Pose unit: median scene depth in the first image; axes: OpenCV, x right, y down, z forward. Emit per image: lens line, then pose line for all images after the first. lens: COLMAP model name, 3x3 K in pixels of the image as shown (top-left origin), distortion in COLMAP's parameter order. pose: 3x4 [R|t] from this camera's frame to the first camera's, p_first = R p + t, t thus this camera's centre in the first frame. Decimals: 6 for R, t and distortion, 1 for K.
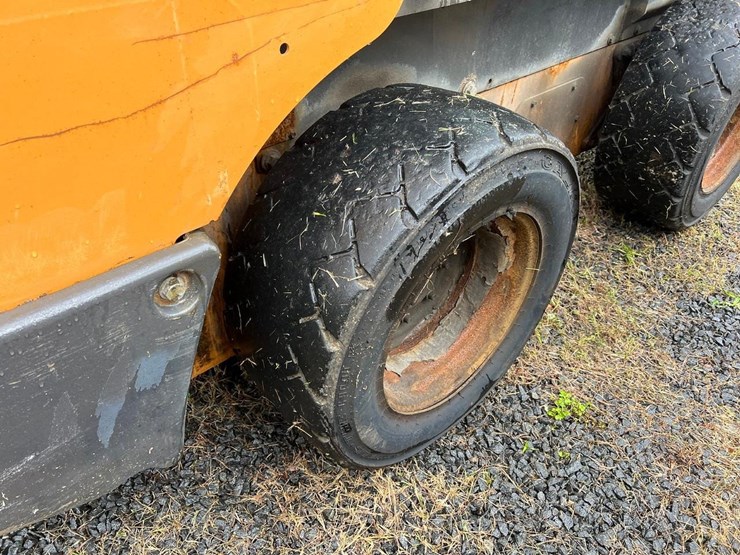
lens RADIAL K [[557.1, 0, 375.3], [0, 557.1, 277.5], [0, 0, 1]] dist [0.067382, -0.073939]
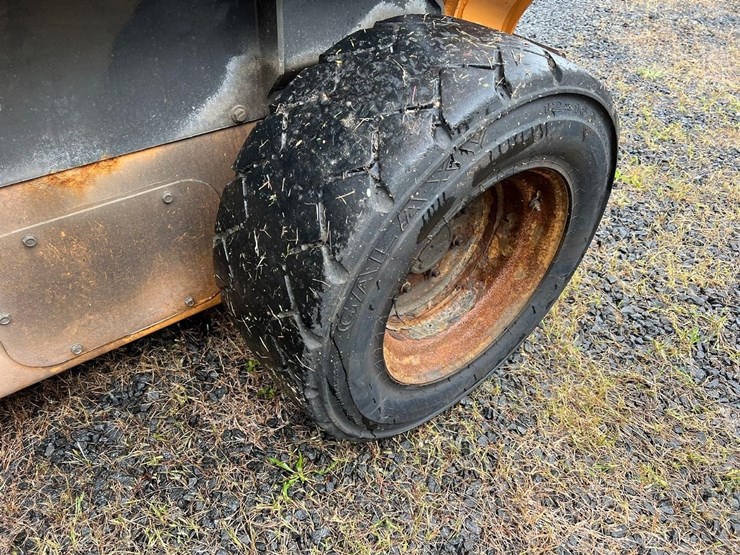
lens RADIAL K [[557.1, 0, 375.3], [0, 557.1, 277.5], [0, 0, 1]] dist [0.067382, -0.073939]
pose [[0.997406, 0.065831, -0.029109, 0.818418], [-0.064869, 0.997353, 0.032846, -0.414816], [0.031194, -0.030872, 0.999036, 0.652362]]
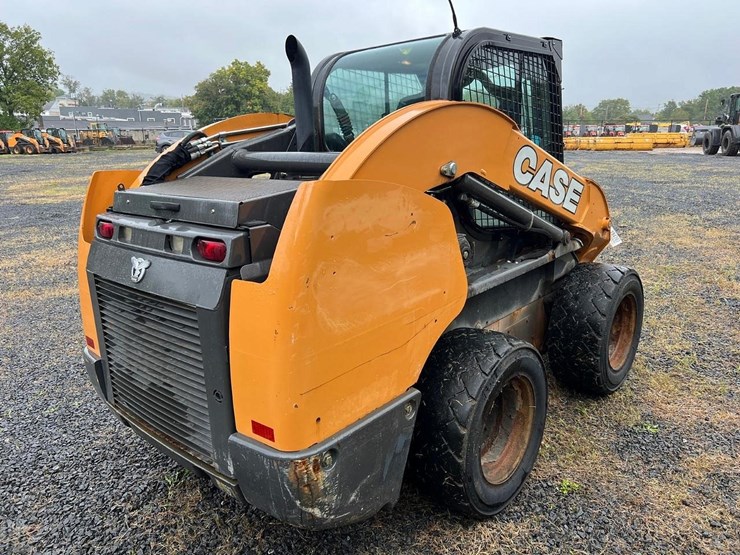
lens RADIAL K [[557.1, 0, 375.3], [0, 557.1, 277.5], [0, 0, 1]] dist [0.067382, -0.073939]
pose [[0.991412, -0.098322, 0.086222, -0.403483], [0.125117, 0.904962, -0.406681, 0.308434], [-0.038042, 0.413976, 0.909492, -0.999863]]
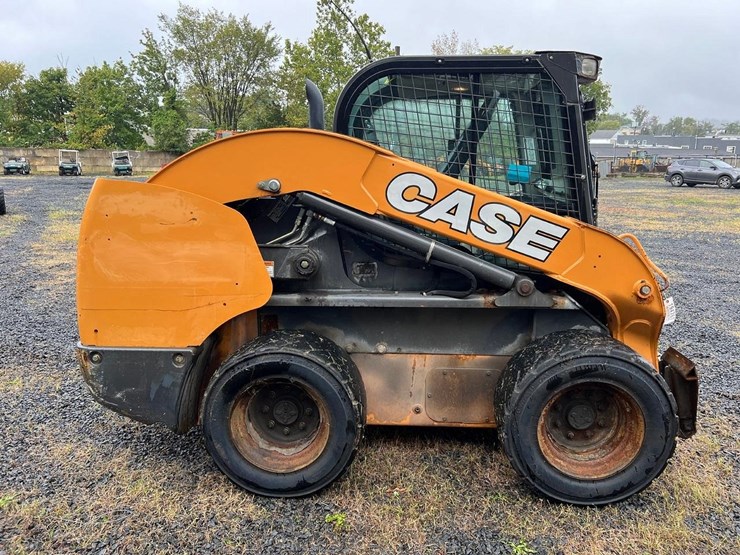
lens RADIAL K [[557.1, 0, 375.3], [0, 557.1, 277.5], [0, 0, 1]] dist [0.067382, -0.073939]
pose [[0.697294, 0.102323, -0.709445, 1.751746], [-0.432304, 0.849519, -0.302374, 0.071433], [0.571747, 0.517539, 0.636599, -0.484742]]
